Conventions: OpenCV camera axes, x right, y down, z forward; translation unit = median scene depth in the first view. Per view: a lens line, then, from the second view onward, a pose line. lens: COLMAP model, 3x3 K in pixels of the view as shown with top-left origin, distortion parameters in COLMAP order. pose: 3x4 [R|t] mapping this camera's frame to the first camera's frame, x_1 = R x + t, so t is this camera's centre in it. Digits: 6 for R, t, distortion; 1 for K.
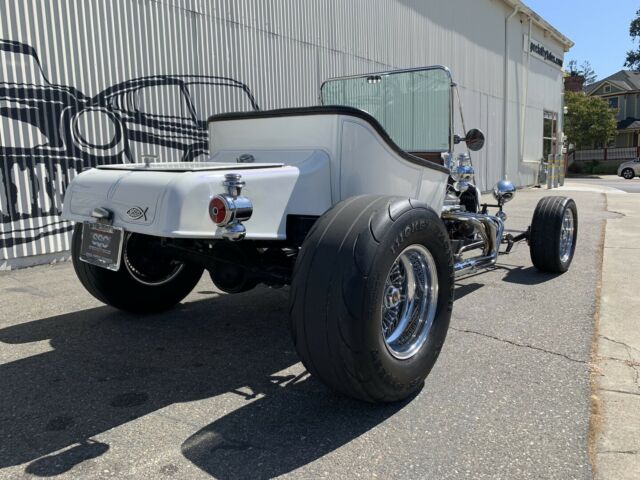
lens RADIAL K [[490.0, 0, 316.8], [0, 490.0, 233.8], [0, 0, 1]] dist [0.027515, -0.028850]
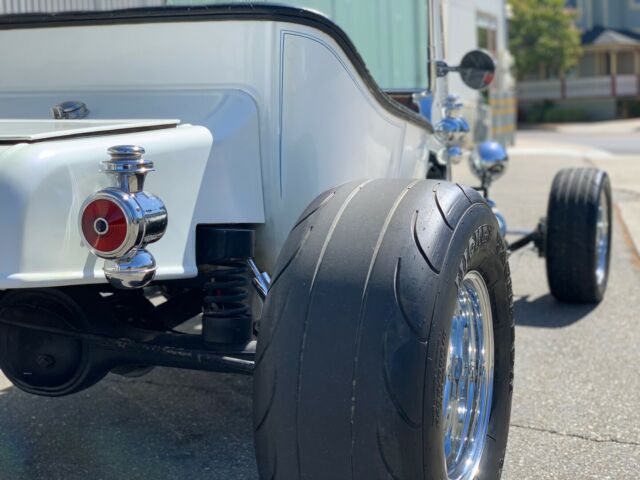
lens RADIAL K [[963.4, 0, 321.9], [0, 963.4, 235.2], [0, 0, 1]] dist [0.030097, 0.000000]
pose [[0.958125, -0.048514, 0.282211, -0.112192], [0.051784, 0.998650, -0.004132, -0.009668], [-0.281630, 0.018573, 0.959343, 0.023309]]
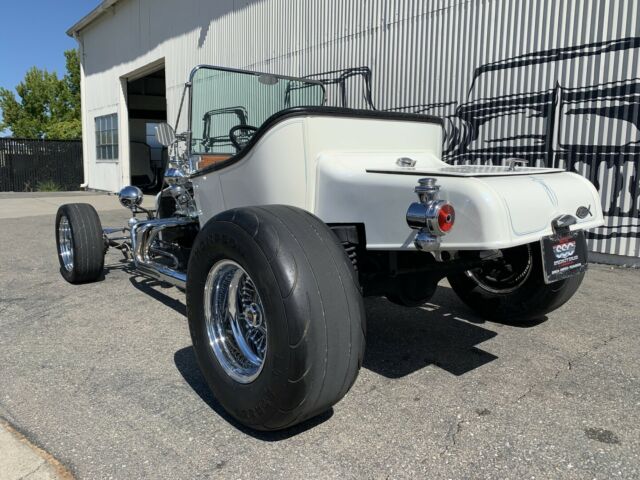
lens RADIAL K [[490.0, 0, 315.4], [0, 490.0, 229.9], [0, 0, 1]] dist [0.027515, -0.028850]
pose [[-0.203380, 0.146052, -0.968145, 0.539378], [-0.134376, 0.975291, 0.175358, -0.105932], [0.969835, 0.165760, -0.178728, 0.647129]]
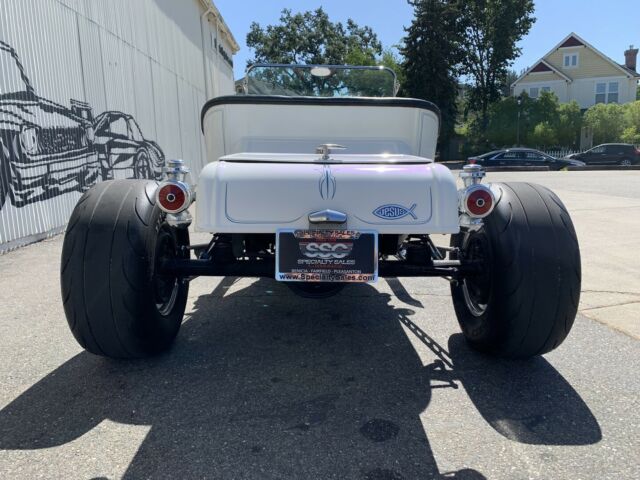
lens RADIAL K [[490.0, 0, 322.6], [0, 490.0, 233.6], [0, 0, 1]] dist [0.027515, -0.028850]
pose [[0.753265, -0.099344, 0.650171, -0.465069], [0.089294, 0.994821, 0.048553, -0.025496], [-0.651627, 0.021483, 0.758235, 0.193485]]
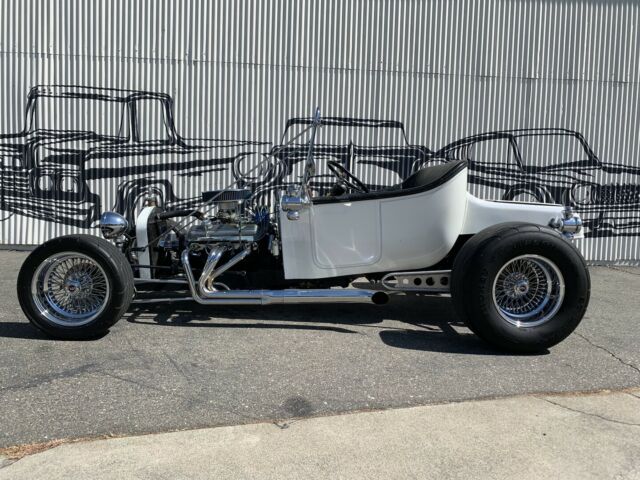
lens RADIAL K [[490.0, 0, 323.3], [0, 490.0, 235.3], [0, 0, 1]] dist [0.027515, -0.028850]
pose [[0.664757, 0.096034, -0.740861, 0.477482], [-0.149103, 0.988806, -0.005614, 0.025329], [0.732029, 0.114197, 0.671635, -0.208099]]
